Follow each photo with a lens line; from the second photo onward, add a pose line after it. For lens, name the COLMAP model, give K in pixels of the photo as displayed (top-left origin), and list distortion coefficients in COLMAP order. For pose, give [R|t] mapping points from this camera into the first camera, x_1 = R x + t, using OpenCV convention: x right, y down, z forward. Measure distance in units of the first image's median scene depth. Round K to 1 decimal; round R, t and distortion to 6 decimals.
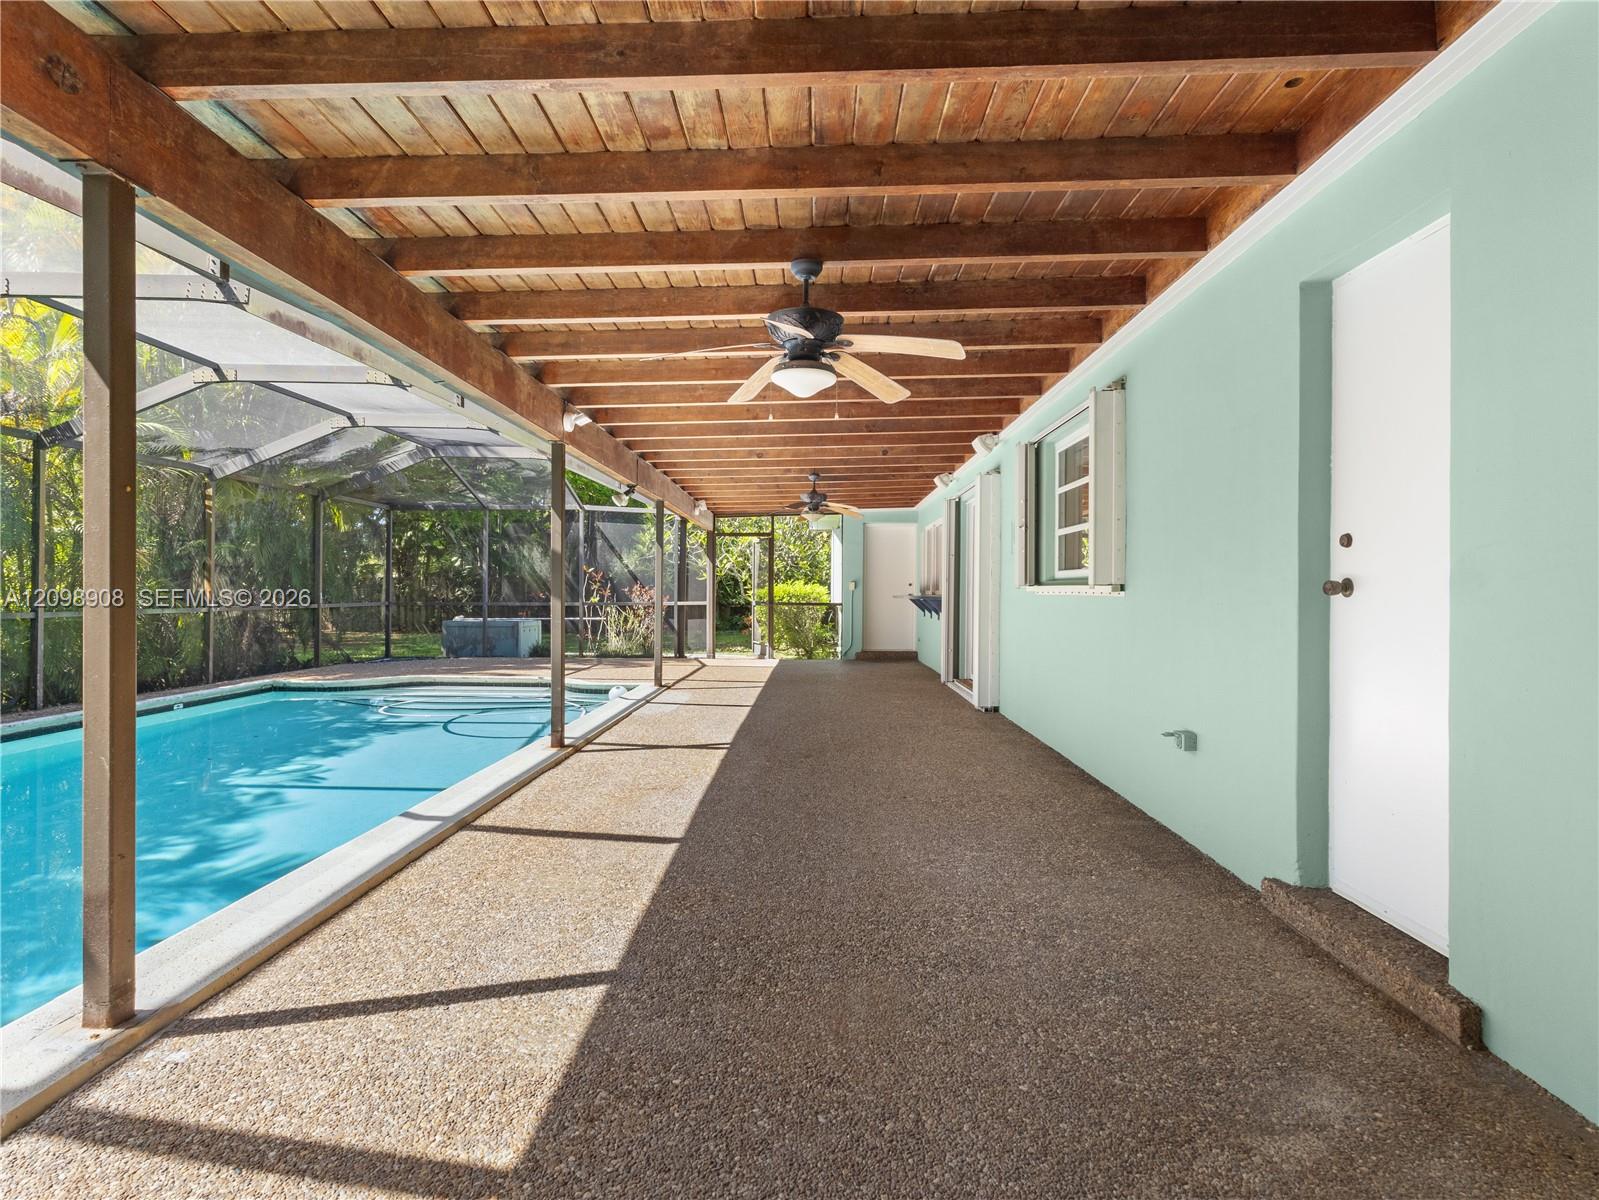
lens RADIAL K [[837.6, 0, 794.5], [0, 837.6, 590.1], [0, 0, 1]] dist [-0.001302, 0.004748]
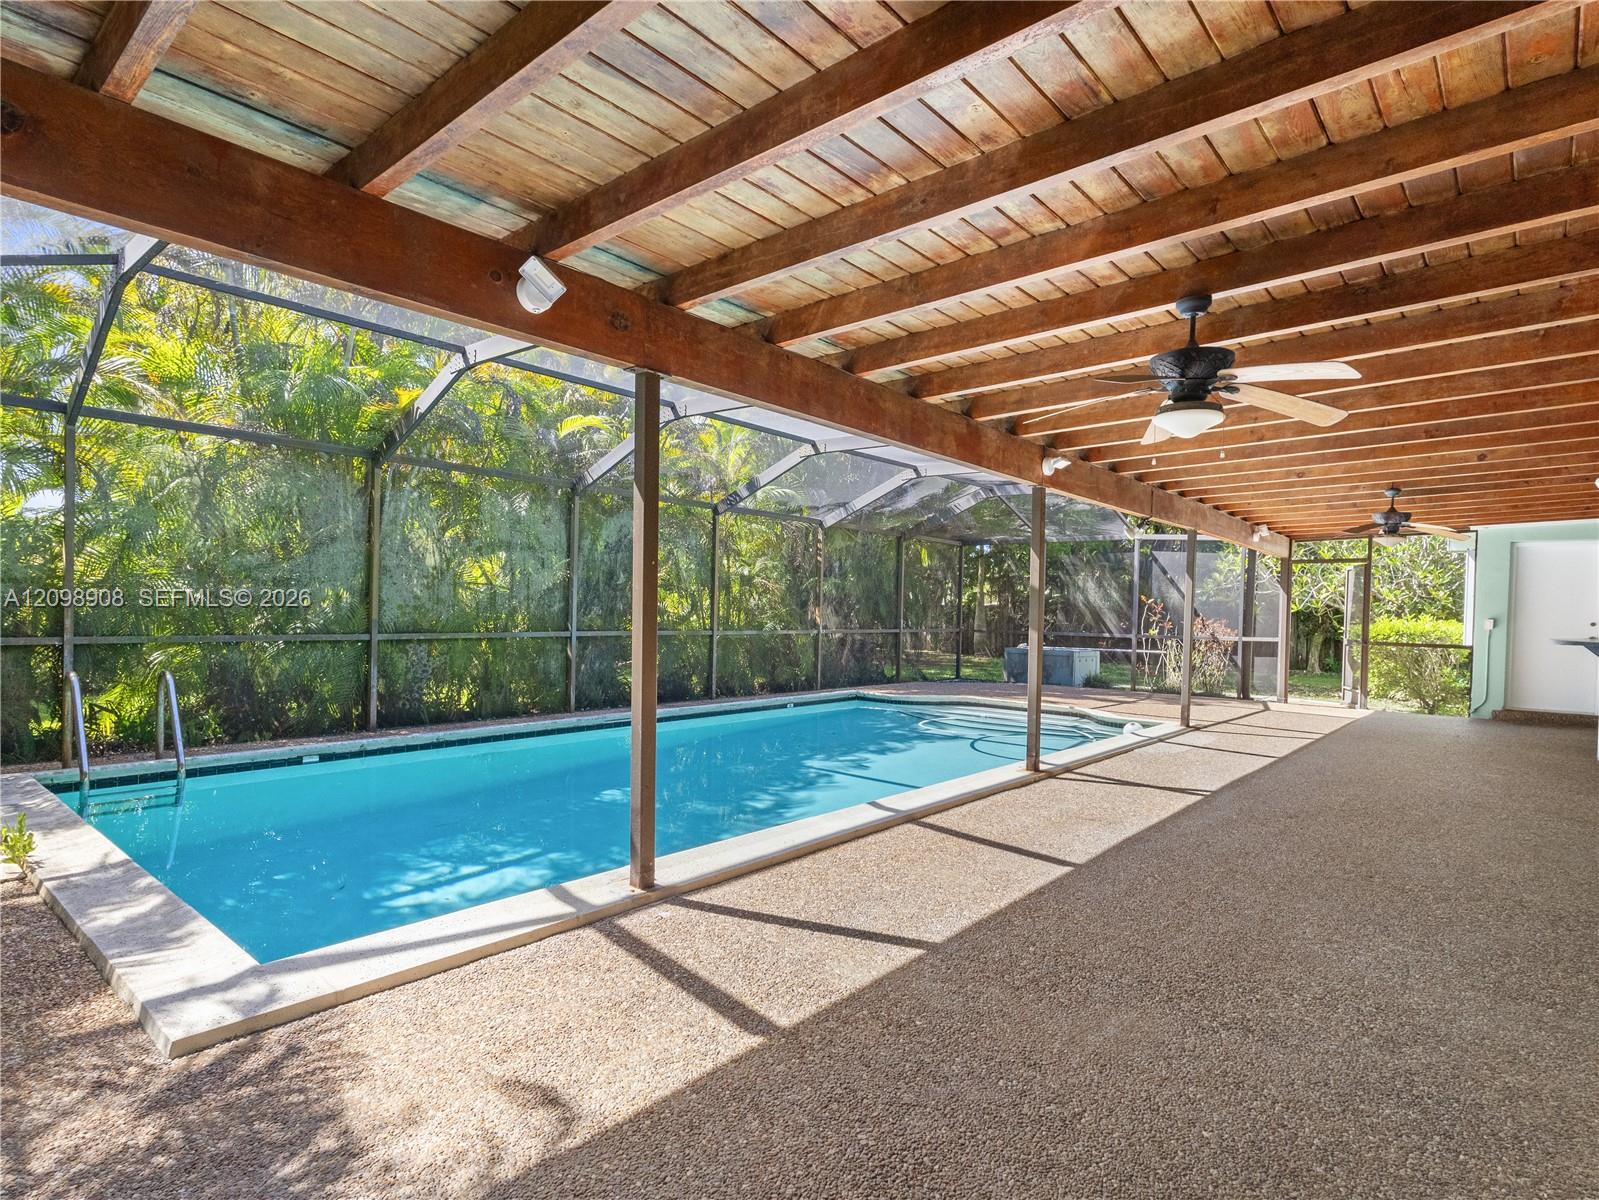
lens RADIAL K [[856.2, 0, 799.5], [0, 856.2, 630.5], [0, 0, 1]] dist [0.001095, 0.003264]
pose [[0.773332, 0.027736, -0.633394, 0.220713], [-0.018103, 0.999601, 0.021670, -0.013442], [0.633742, -0.005292, 0.773526, -0.047414]]
